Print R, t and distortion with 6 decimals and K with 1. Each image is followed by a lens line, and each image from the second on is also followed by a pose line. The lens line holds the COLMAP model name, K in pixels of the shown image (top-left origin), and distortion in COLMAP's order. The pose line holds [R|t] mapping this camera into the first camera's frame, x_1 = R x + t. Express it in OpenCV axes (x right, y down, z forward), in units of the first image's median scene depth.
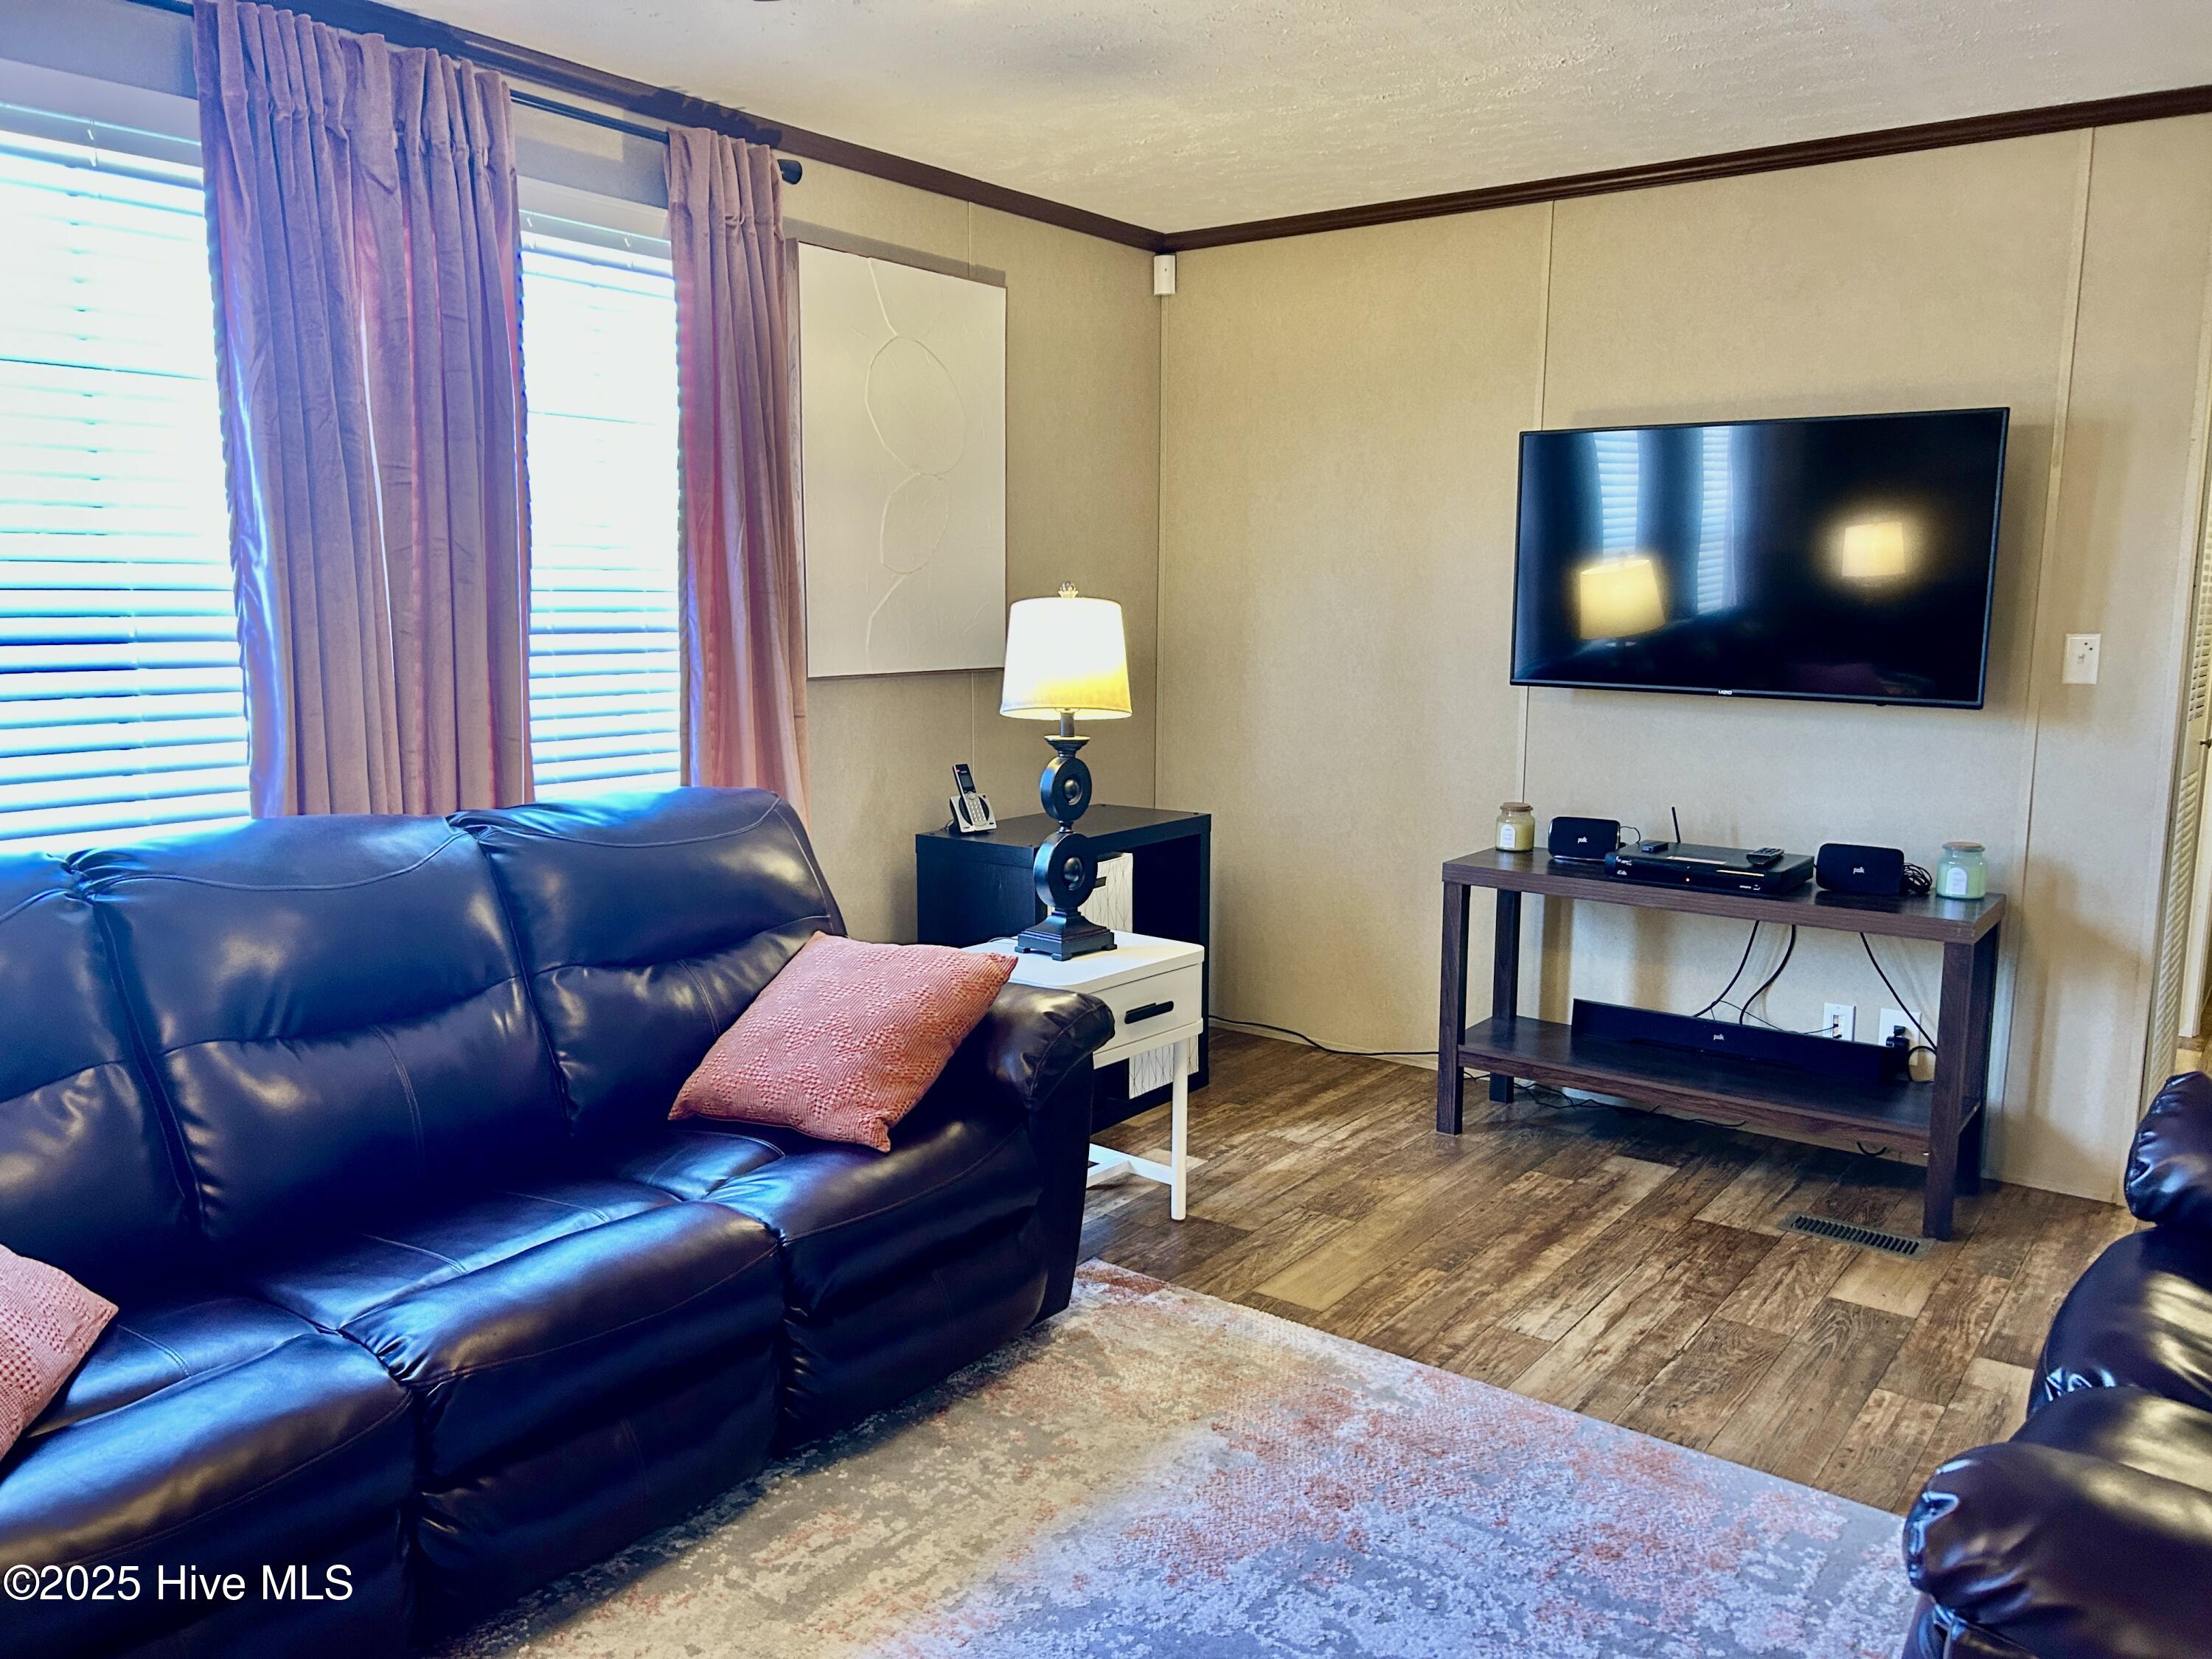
lens RADIAL K [[1668.4, 0, 1098.4], [0, 1668.4, 828.5], [0, 0, 1]] dist [0.016962, -0.022858]
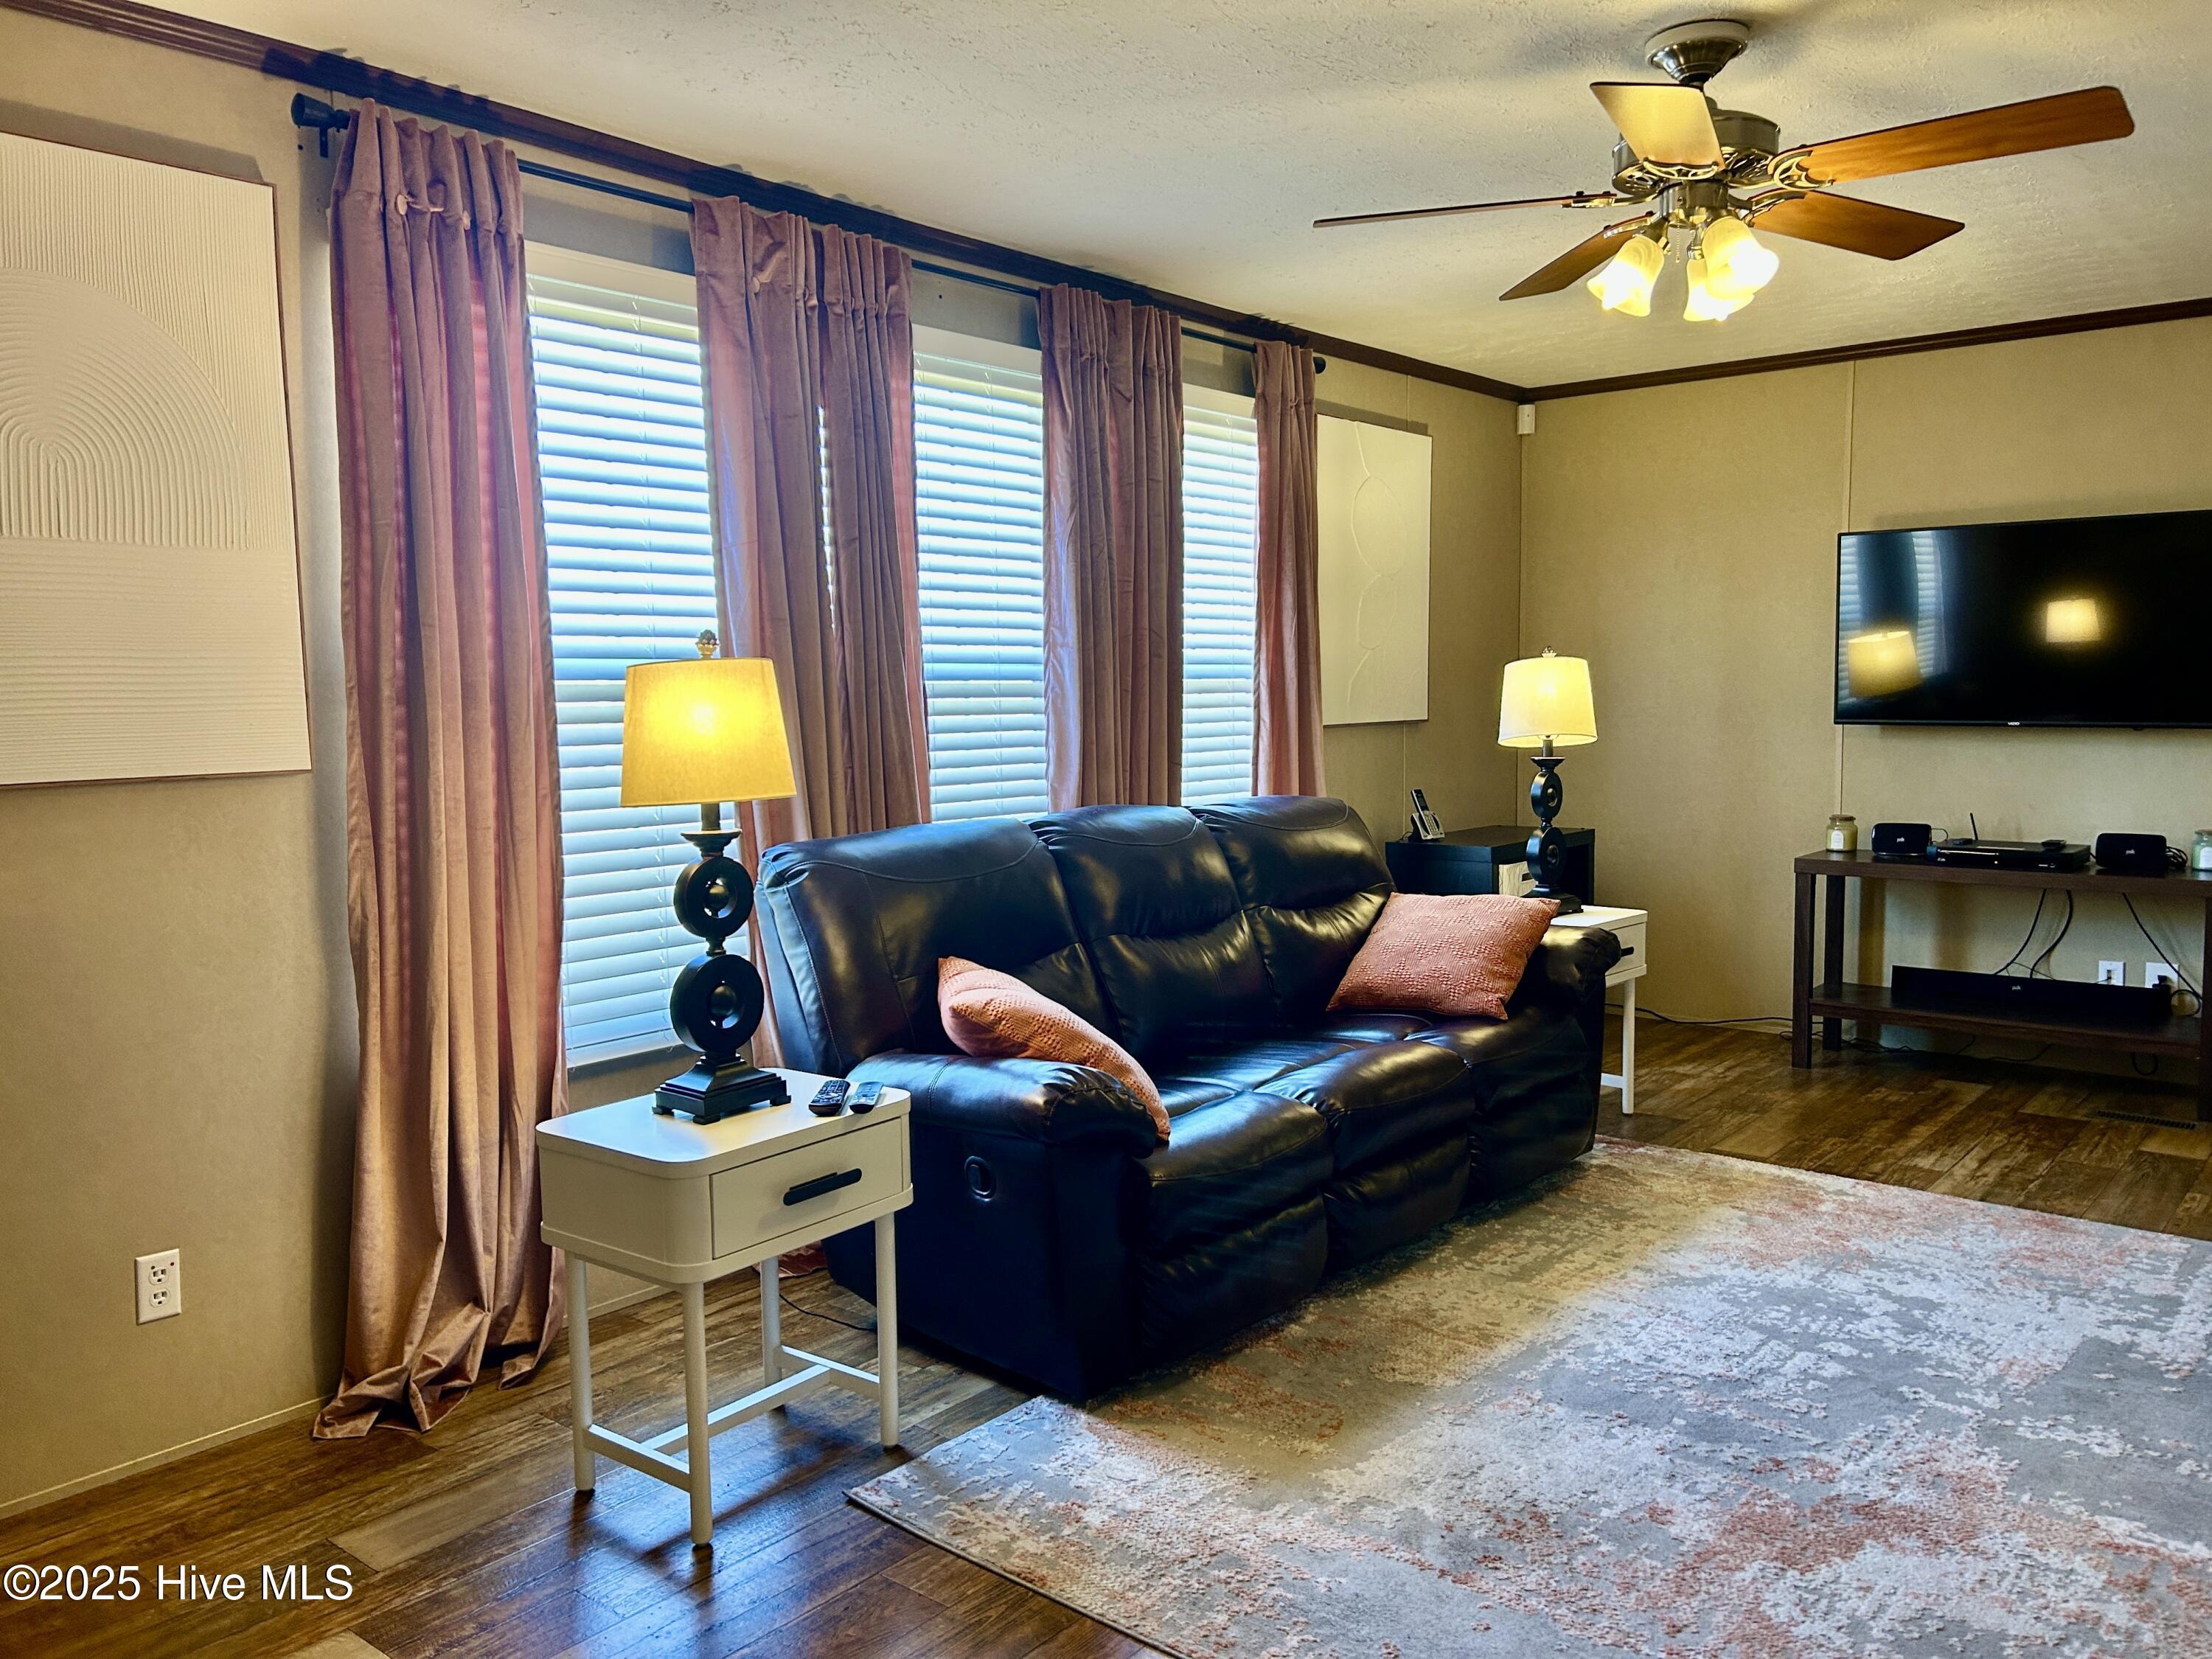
lens RADIAL K [[1668.4, 0, 1109.8], [0, 1668.4, 824.5], [0, 0, 1]] dist [0.016962, -0.022858]
pose [[0.998164, -0.016216, -0.058352, -0.247267], [0.012614, 0.998023, -0.061572, 0.066604], [0.059236, 0.060723, 0.996395, -0.336063]]
